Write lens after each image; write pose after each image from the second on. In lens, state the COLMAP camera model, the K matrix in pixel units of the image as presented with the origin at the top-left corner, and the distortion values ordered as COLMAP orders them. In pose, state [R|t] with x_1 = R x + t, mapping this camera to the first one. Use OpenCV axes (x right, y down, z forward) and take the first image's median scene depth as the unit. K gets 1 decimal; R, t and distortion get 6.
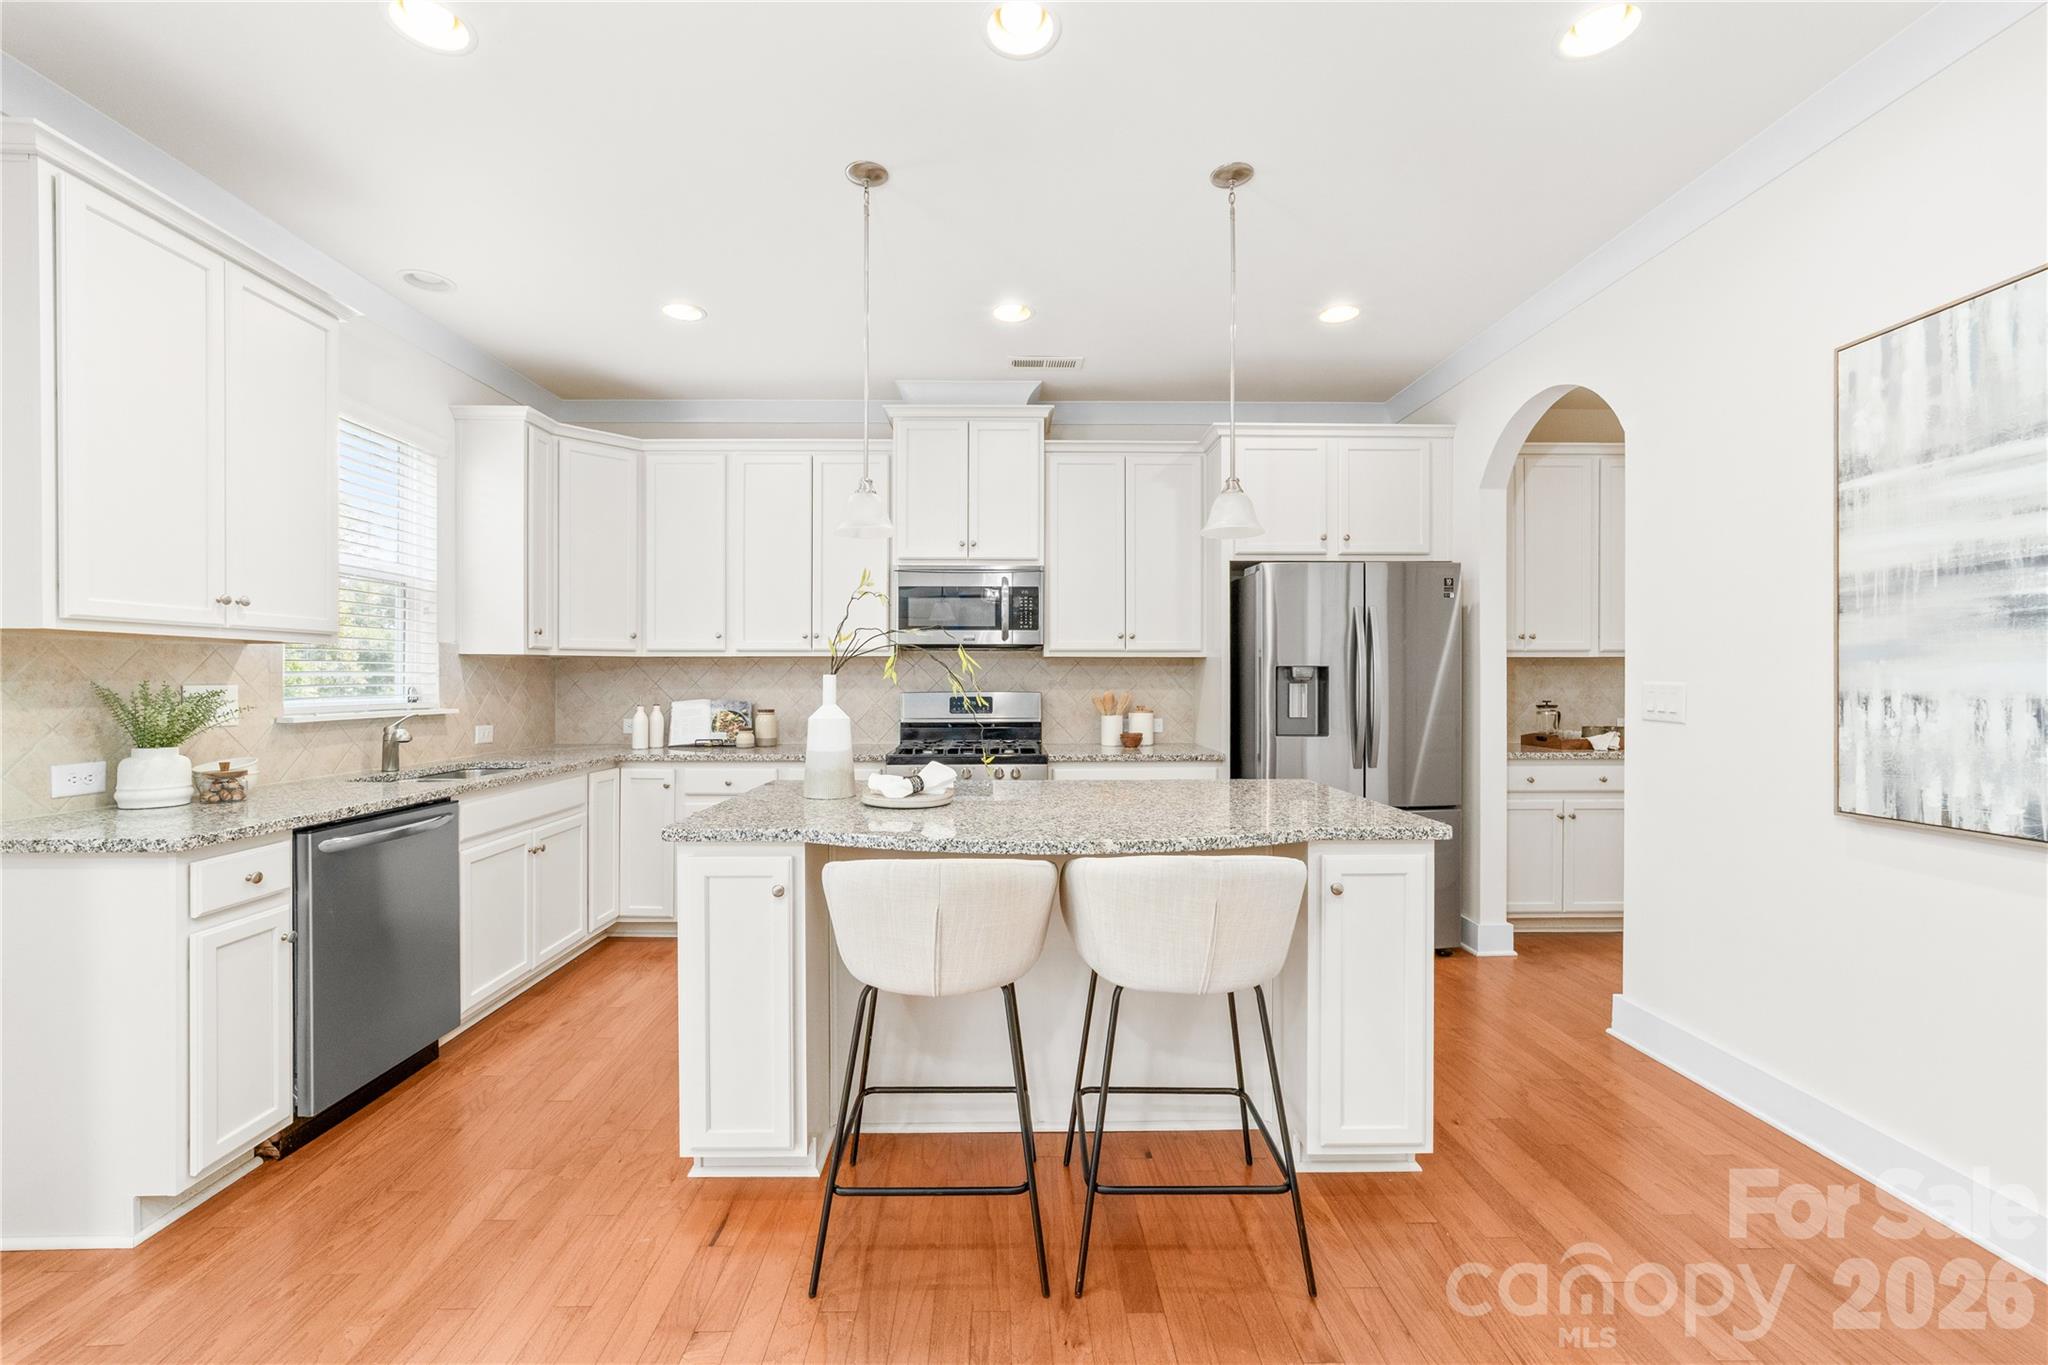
lens RADIAL K [[814.9, 0, 997.1], [0, 814.9, 678.7], [0, 0, 1]] dist [-0.001653, 0.004548]
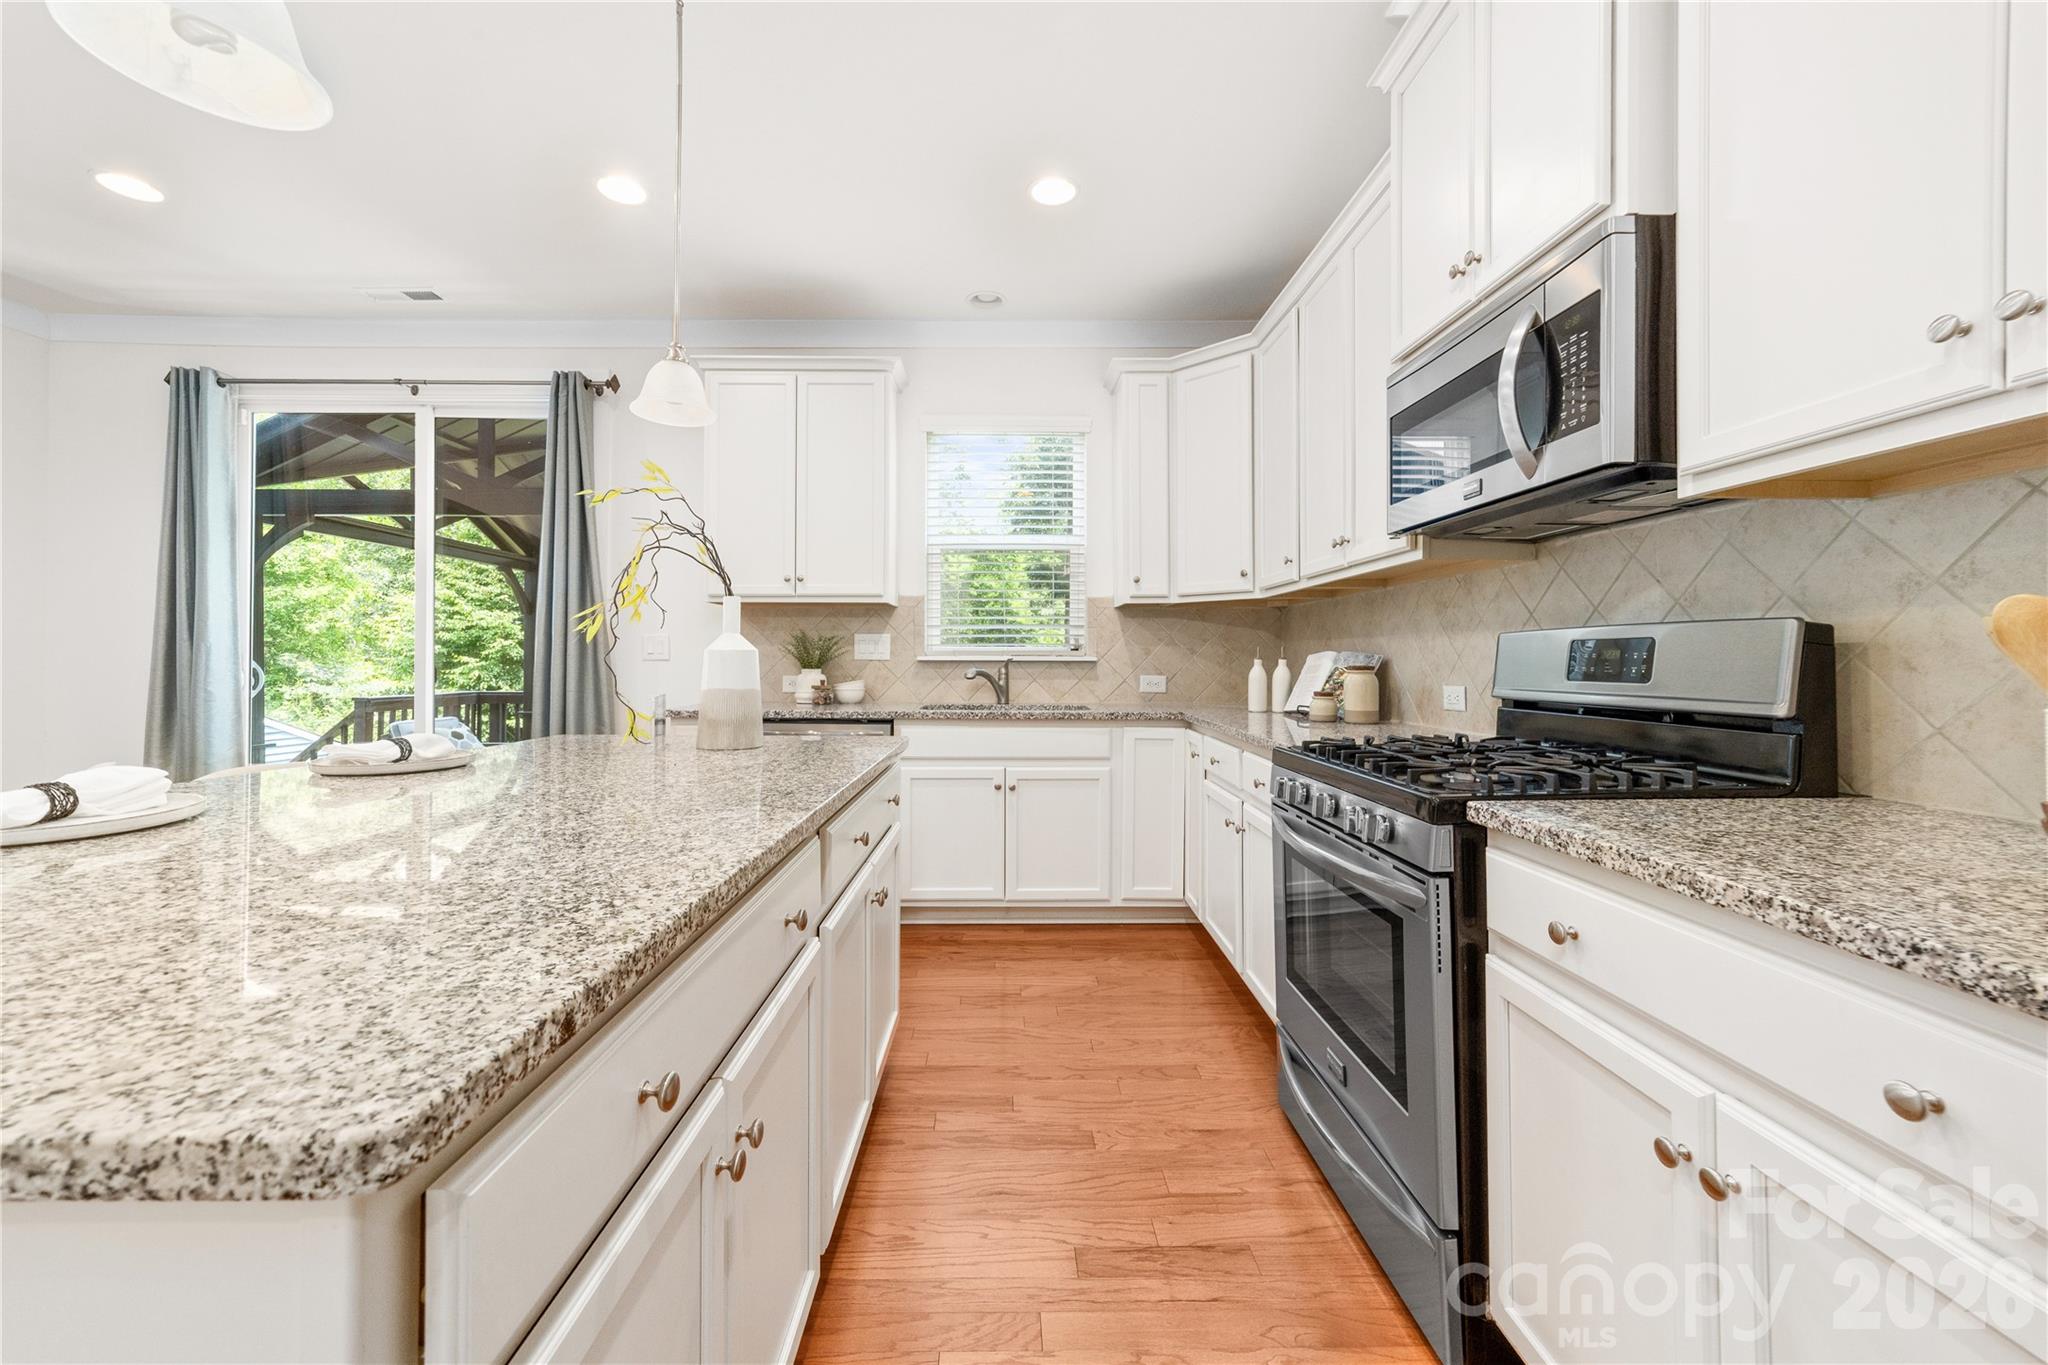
lens RADIAL K [[785.6, 0, 1008.2], [0, 785.6, 670.7], [0, 0, 1]] dist [-0.000502, -0.000092]
pose [[-0.002688, 0.012830, -0.999914, 0.381146], [-0.006017, 0.999899, 0.012846, 0.038568], [0.999978, 0.006051, -0.002610, 0.801851]]
